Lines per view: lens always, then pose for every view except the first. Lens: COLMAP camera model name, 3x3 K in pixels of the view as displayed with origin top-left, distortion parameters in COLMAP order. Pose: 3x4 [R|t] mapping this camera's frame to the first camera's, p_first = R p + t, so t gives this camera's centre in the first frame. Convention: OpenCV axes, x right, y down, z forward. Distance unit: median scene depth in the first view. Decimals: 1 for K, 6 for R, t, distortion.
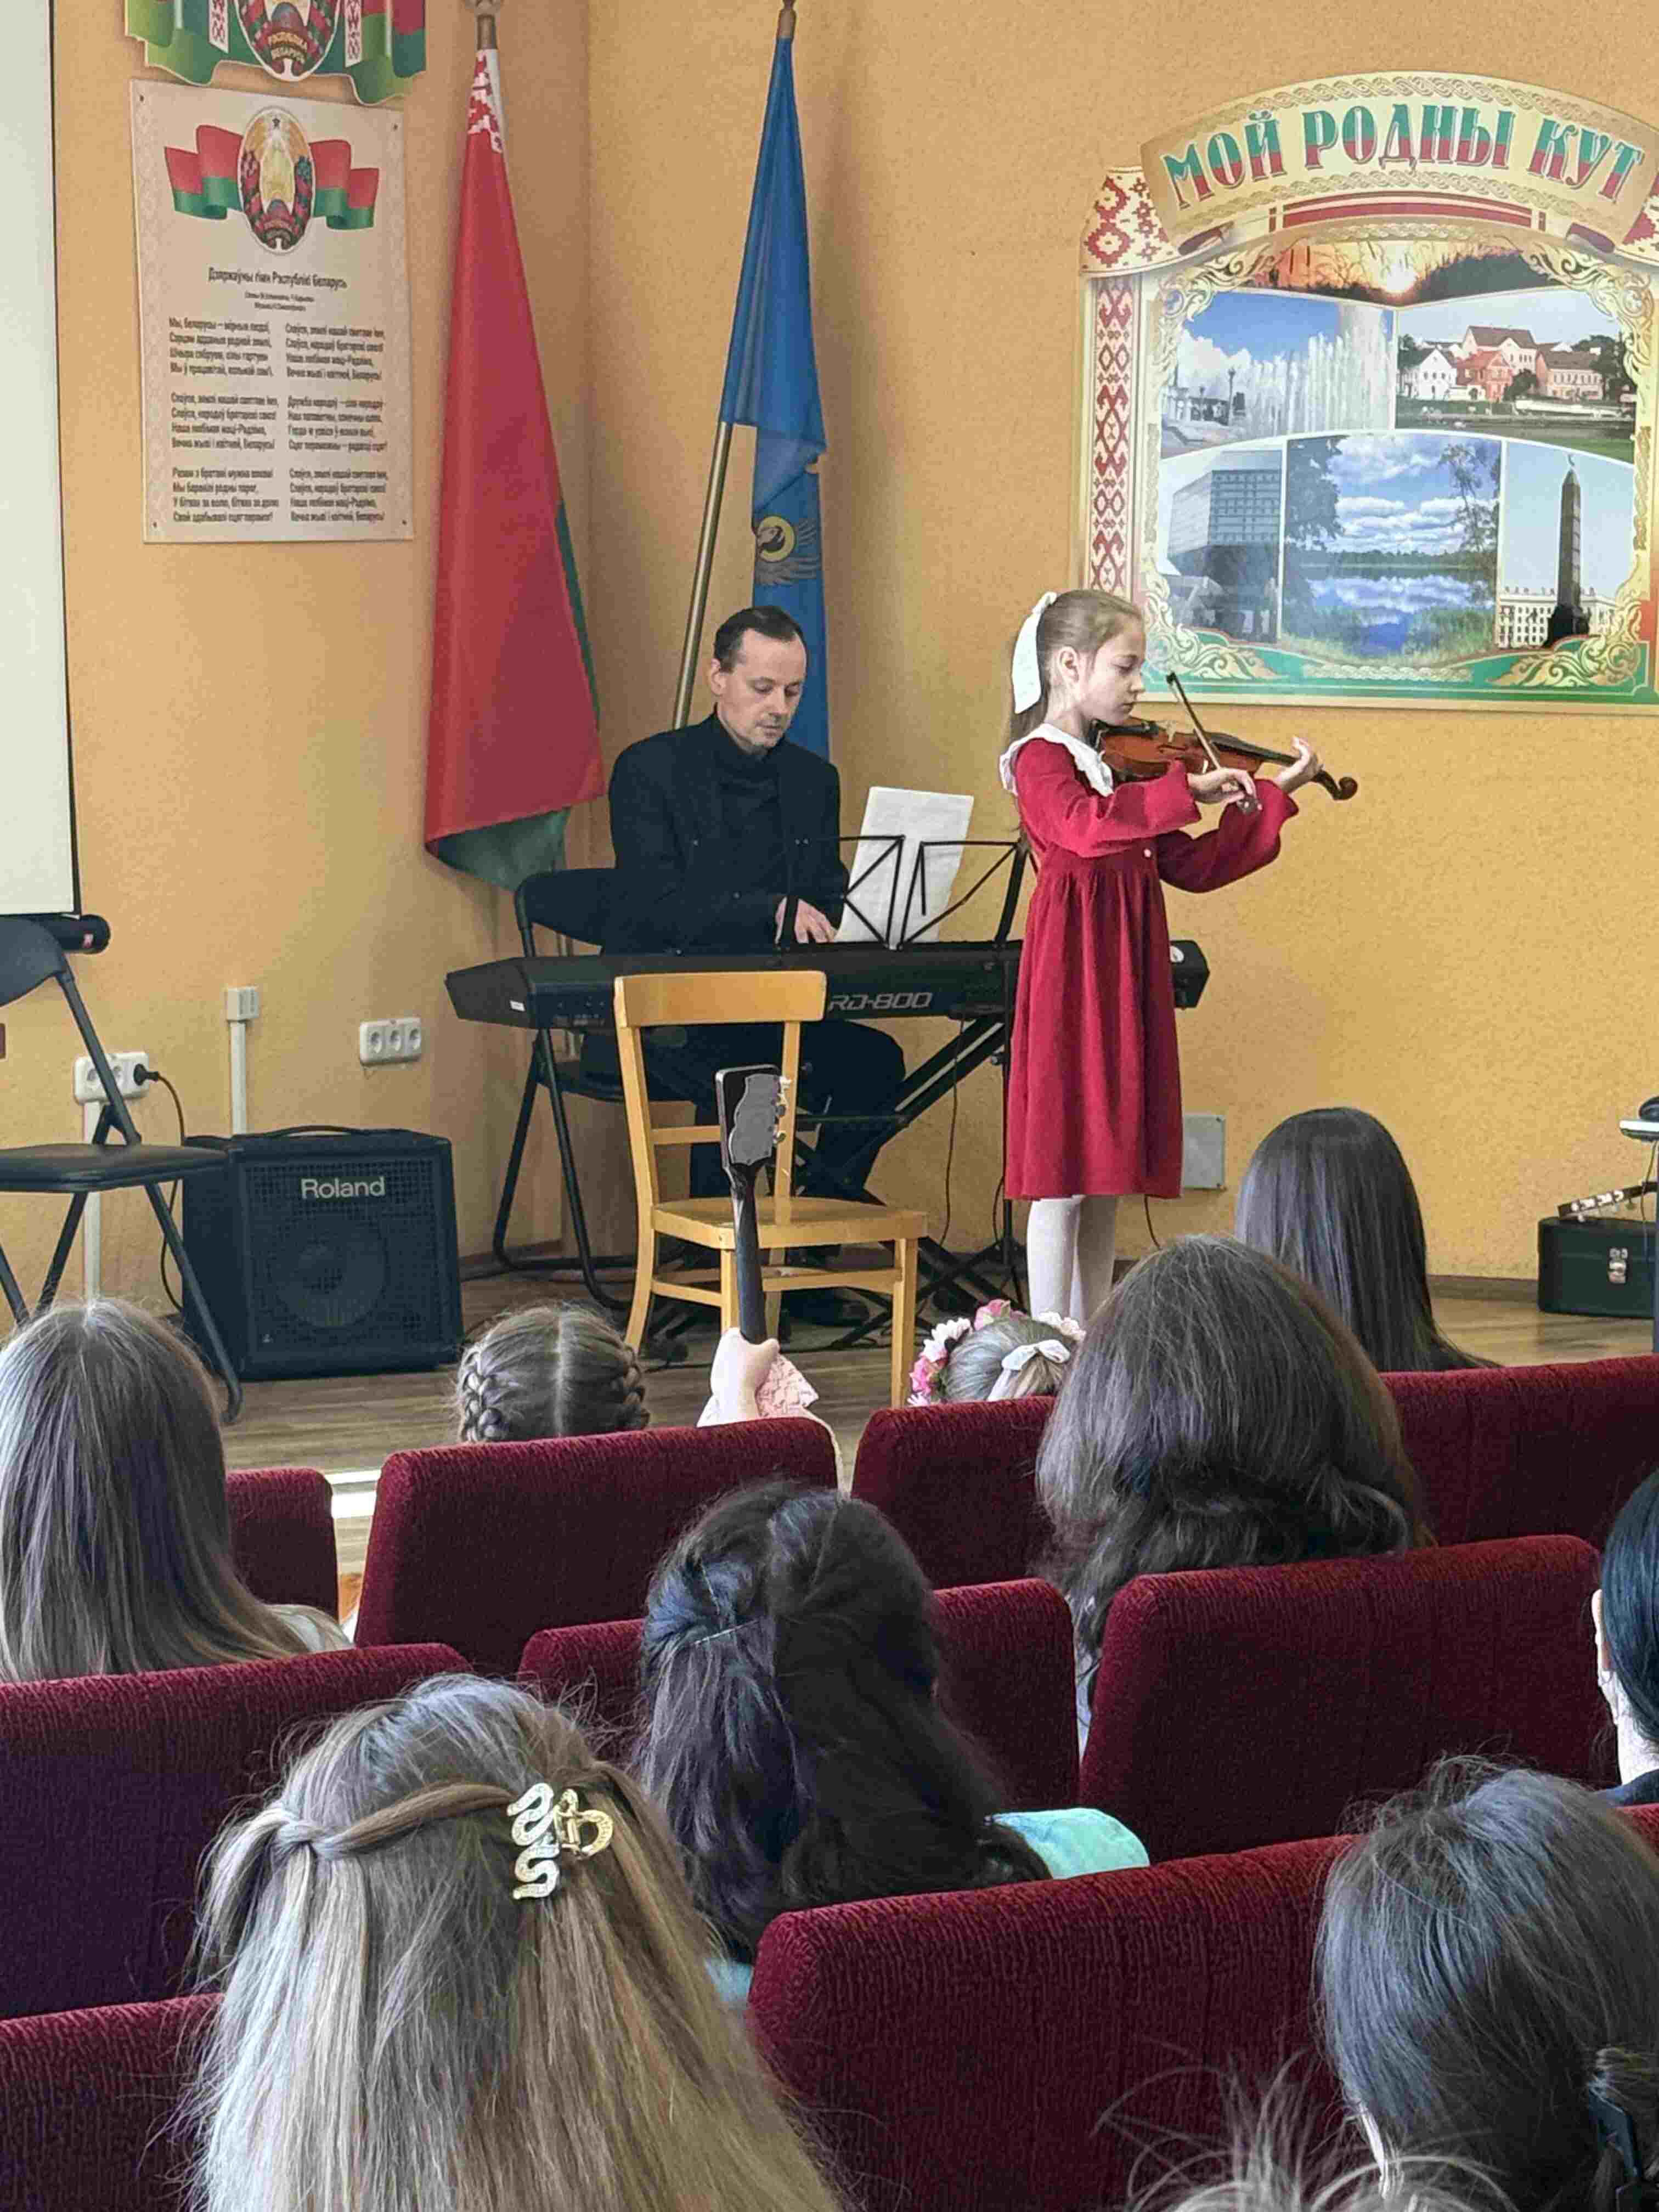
lens RADIAL K [[5458.9, 0, 856.5], [0, 5458.9, 1148.5], [0, 0, 1]] dist [0.169927, 0.000000]
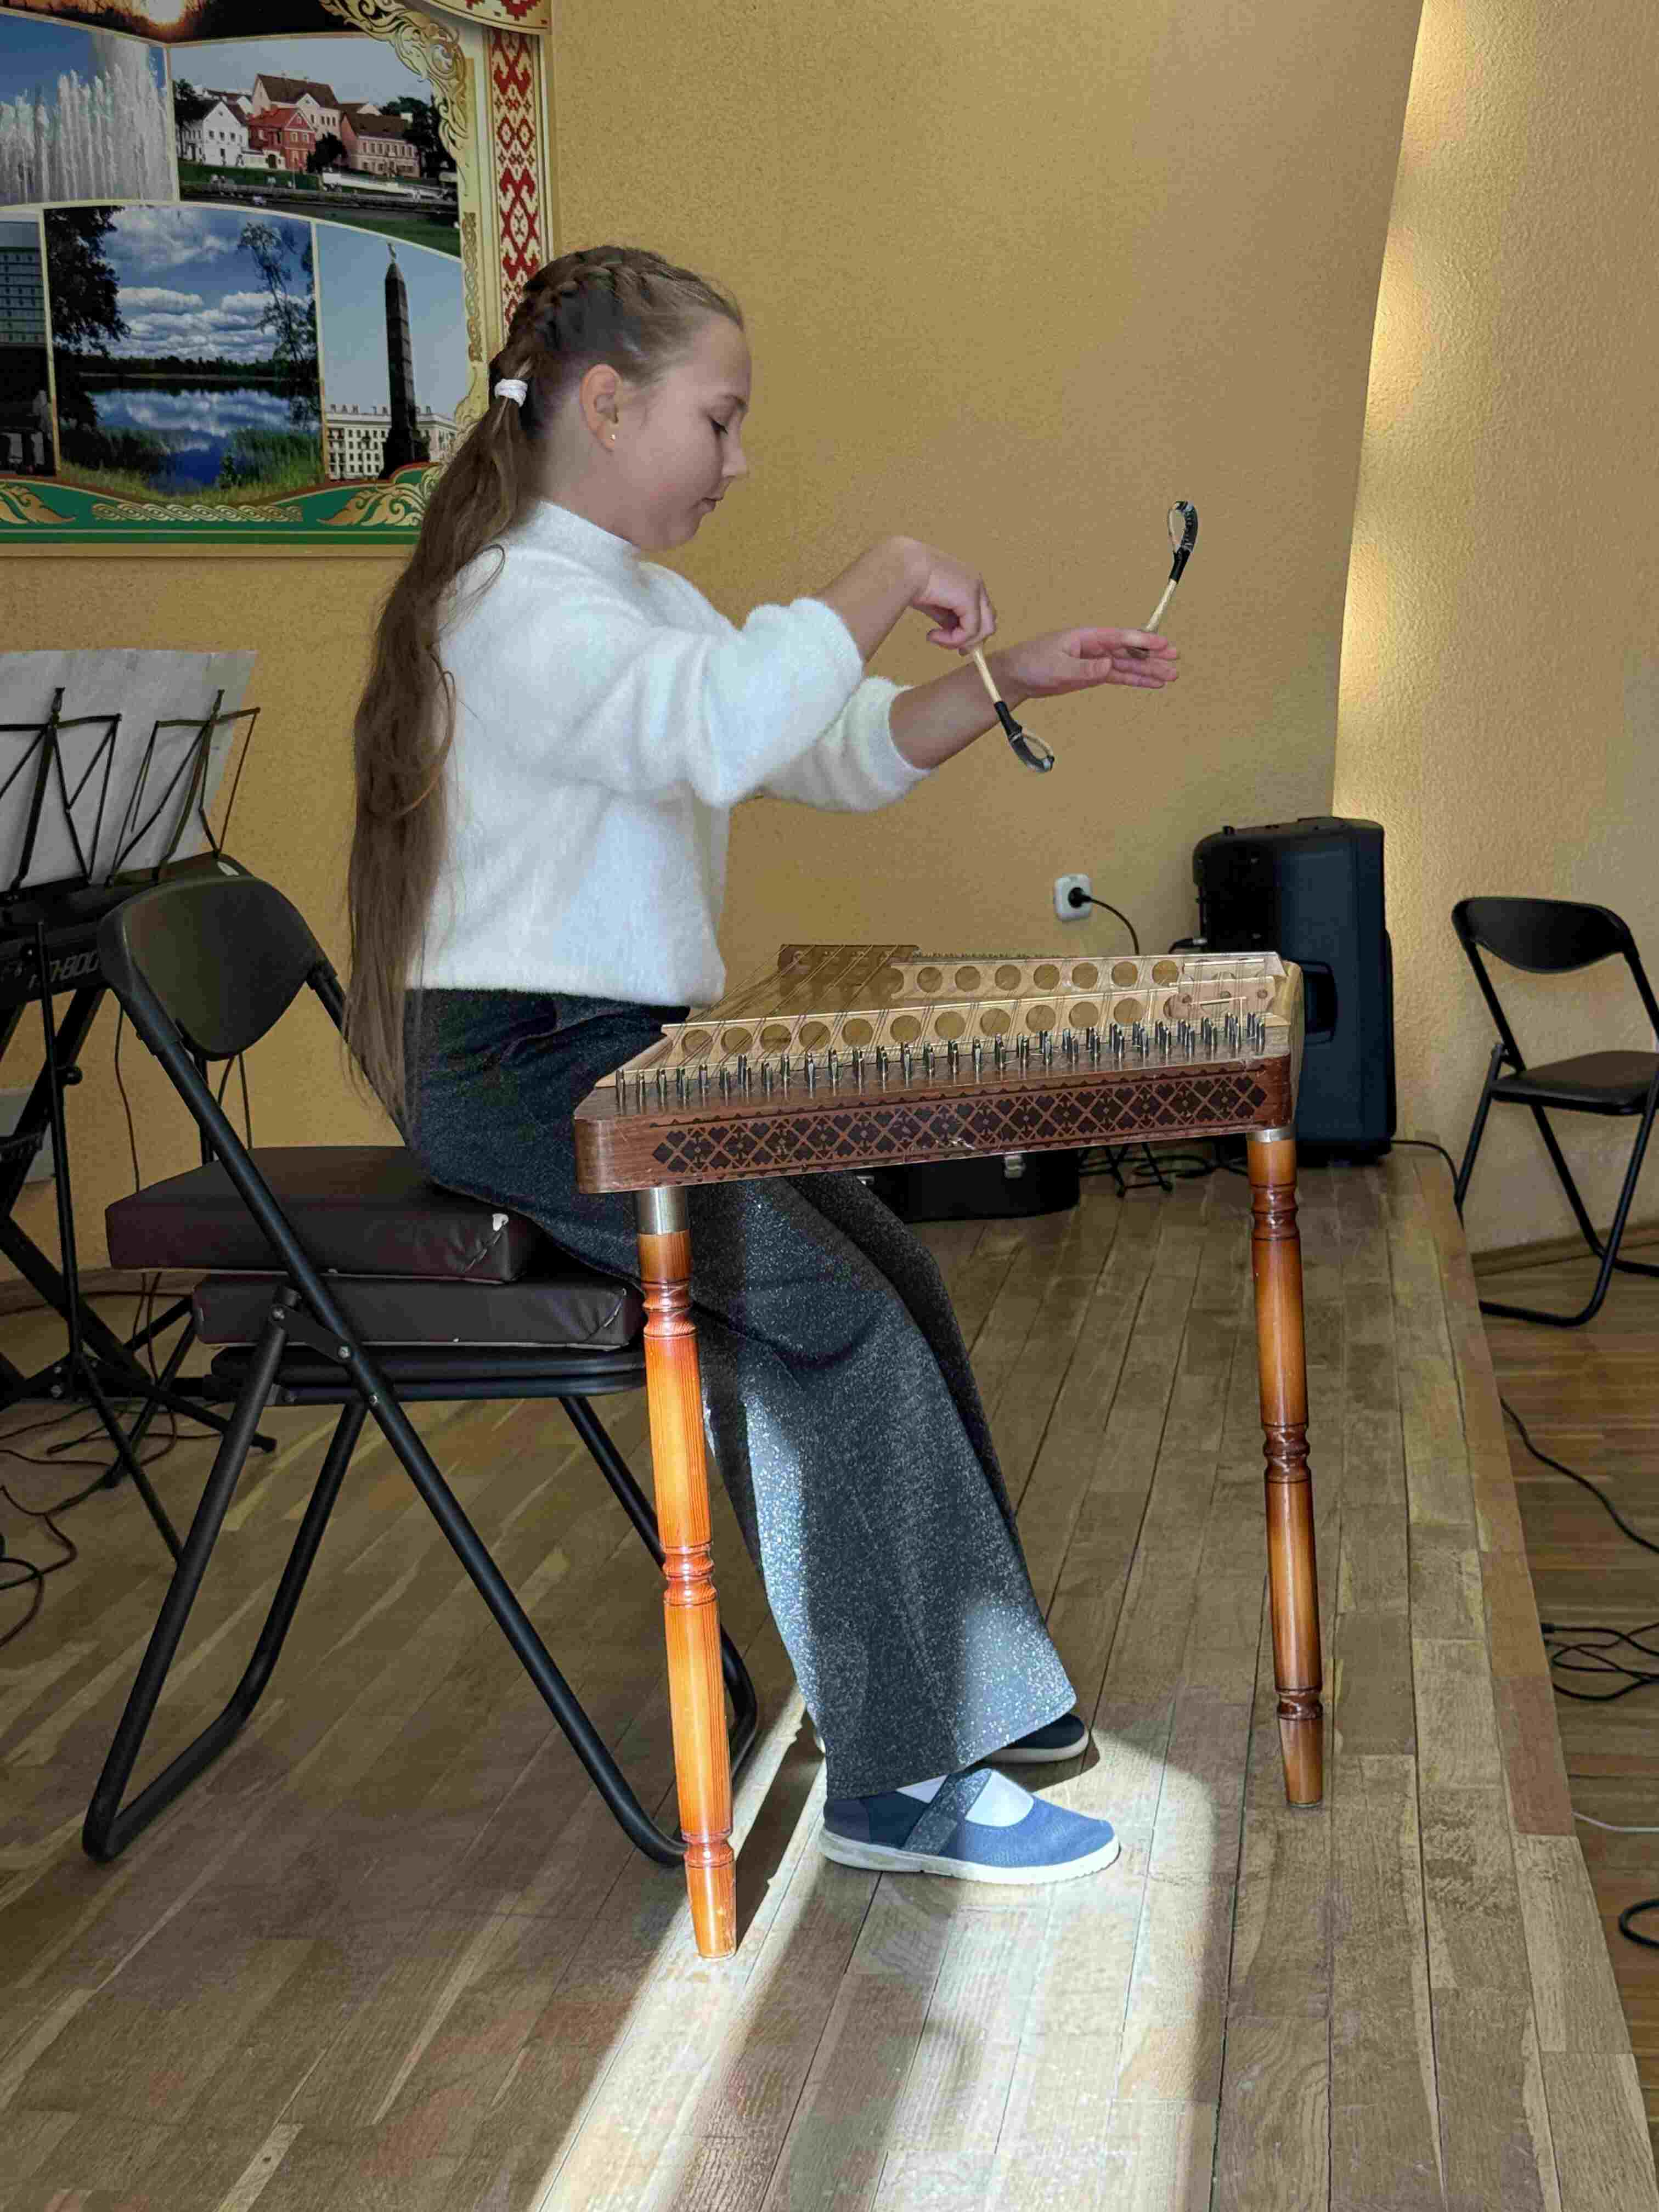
lens RADIAL K [[3406.9, 0, 827.8], [0, 3406.9, 1120.0], [0, 0, 1]] dist [0.104825, 0.000000]
pose [[0.628929, -0.140544, 0.764654, -0.244778], [0.117997, 0.989387, 0.084798, -0.030859], [-0.768456, 0.036895, 0.638838, 0.616991]]
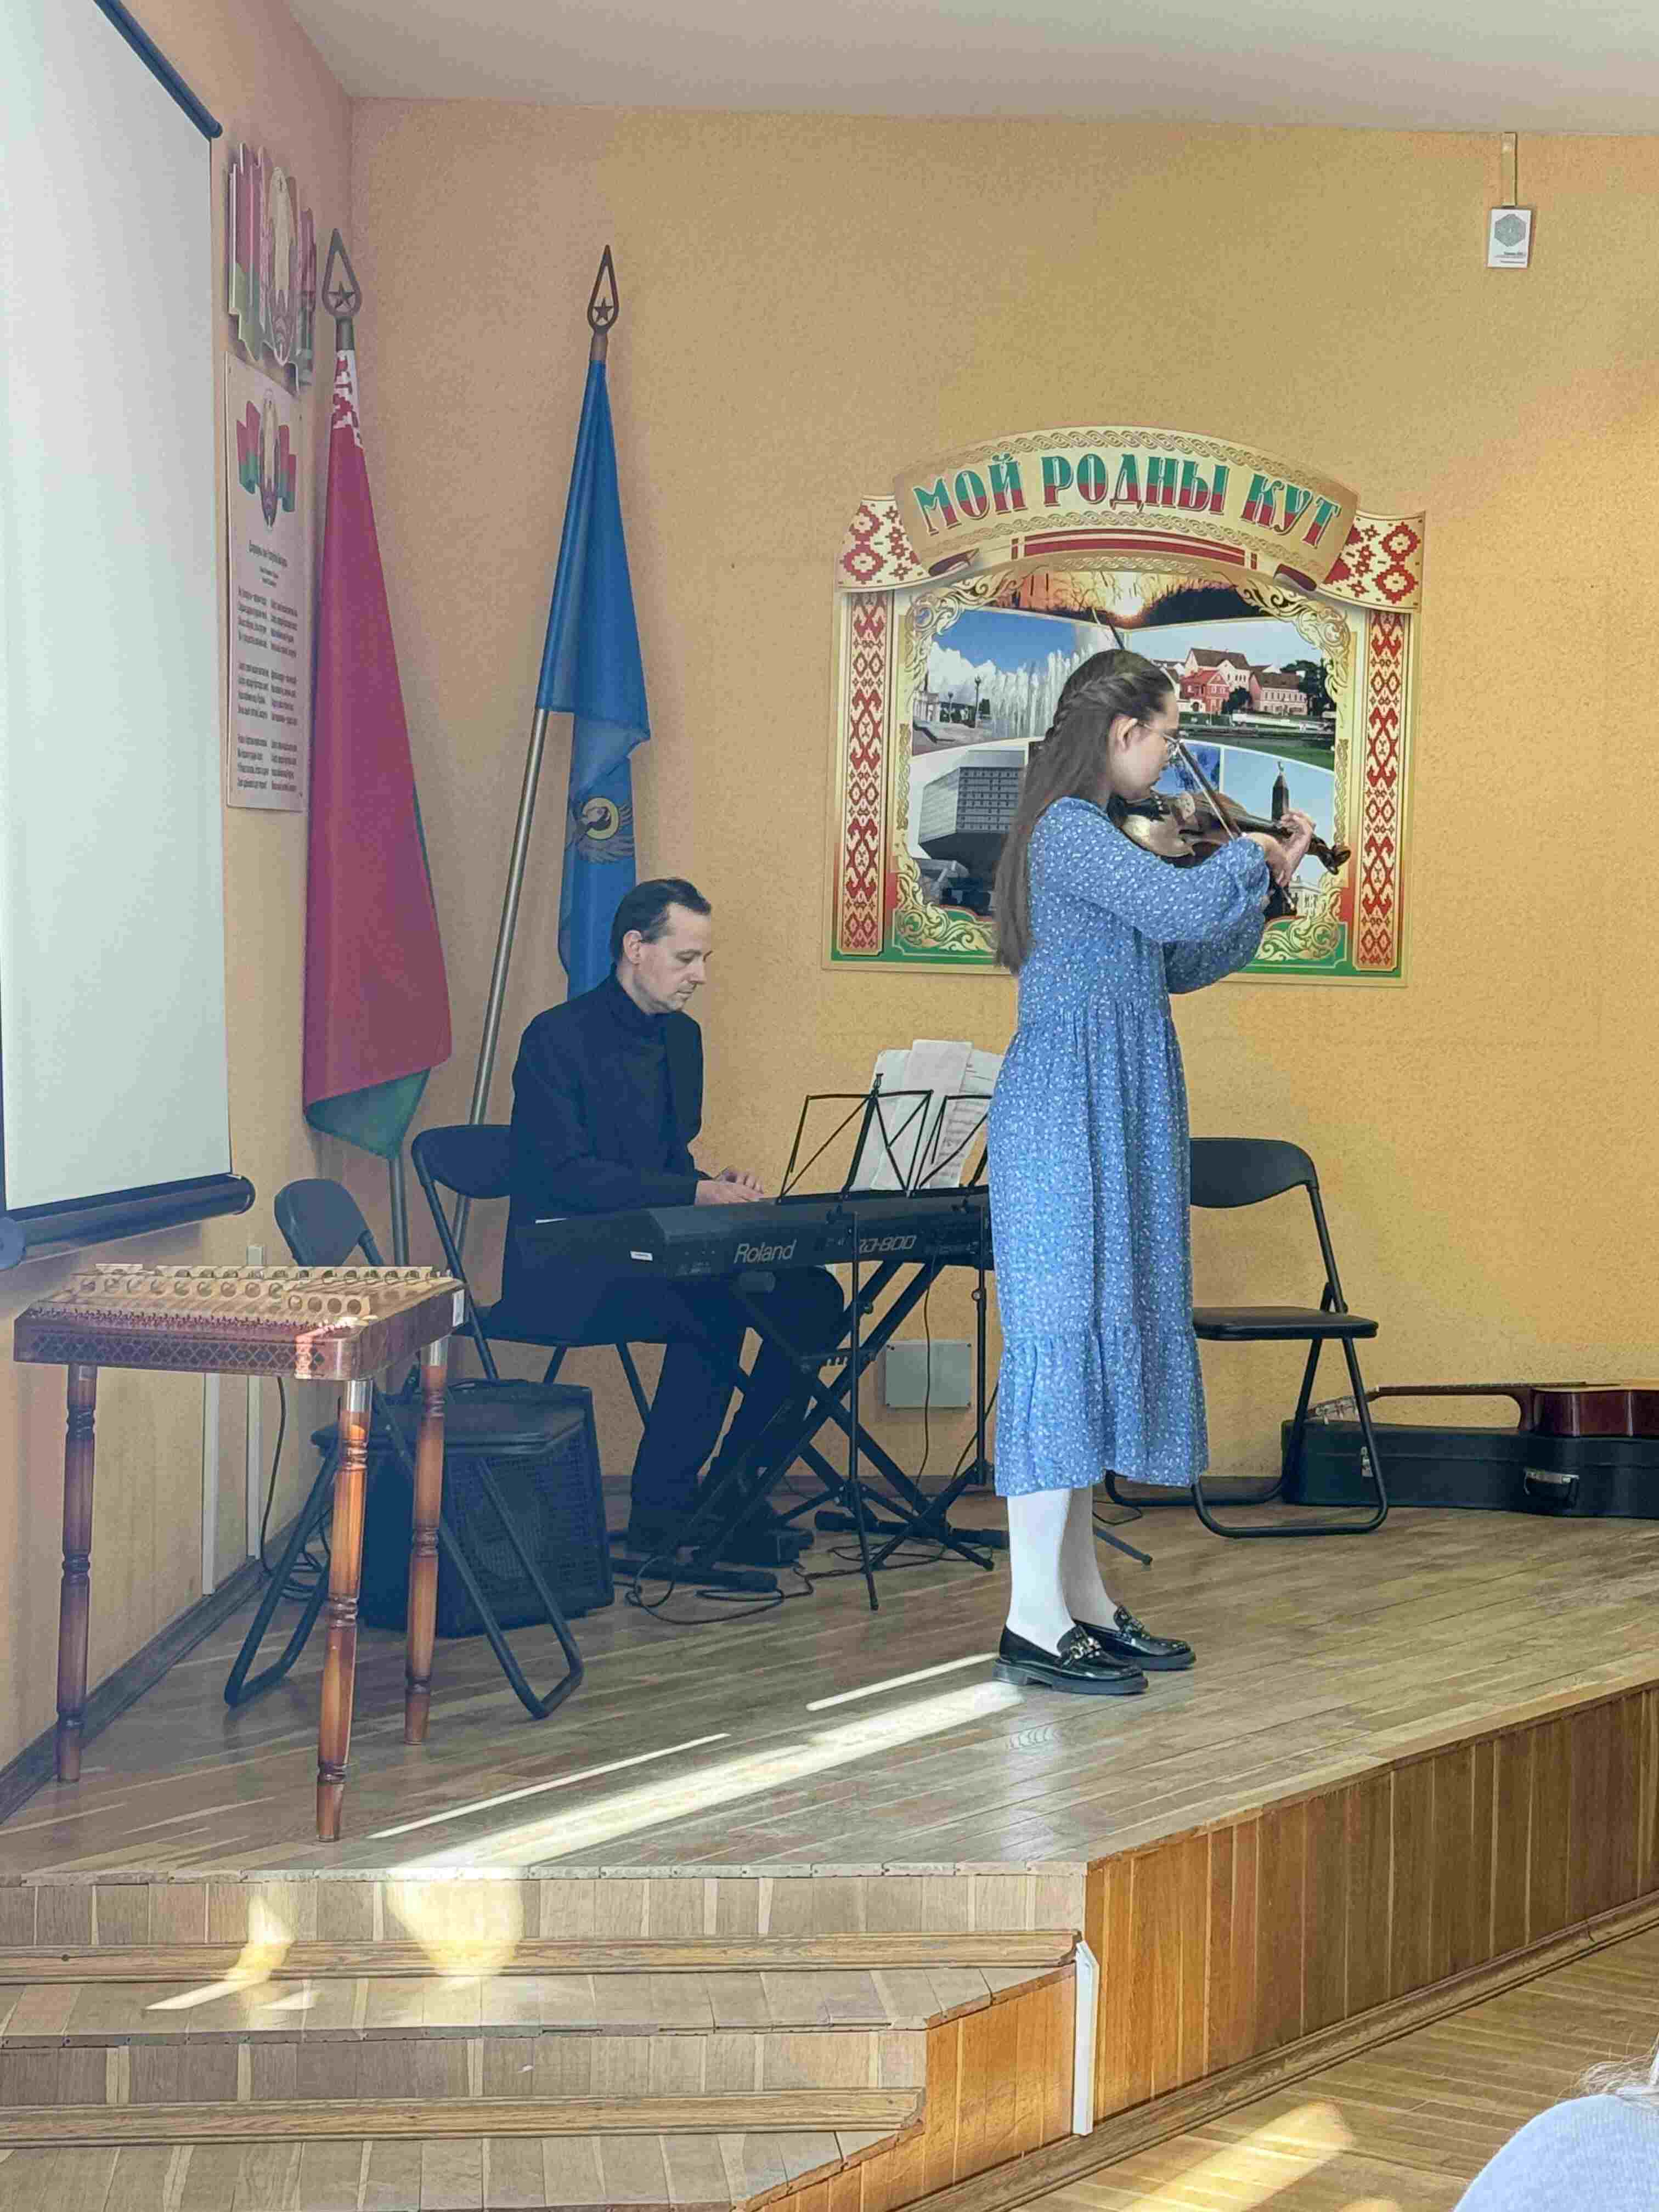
lens RADIAL K [[4279.2, 0, 846.5], [0, 4279.2, 1111.4], [0, 0, 1]] dist [0.140247, 0.000000]
pose [[0.901047, -0.008012, 0.433647, -0.343626], [0.032227, 0.998302, -0.048517, -0.011676], [-0.432523, 0.057691, 0.899776, 0.228167]]
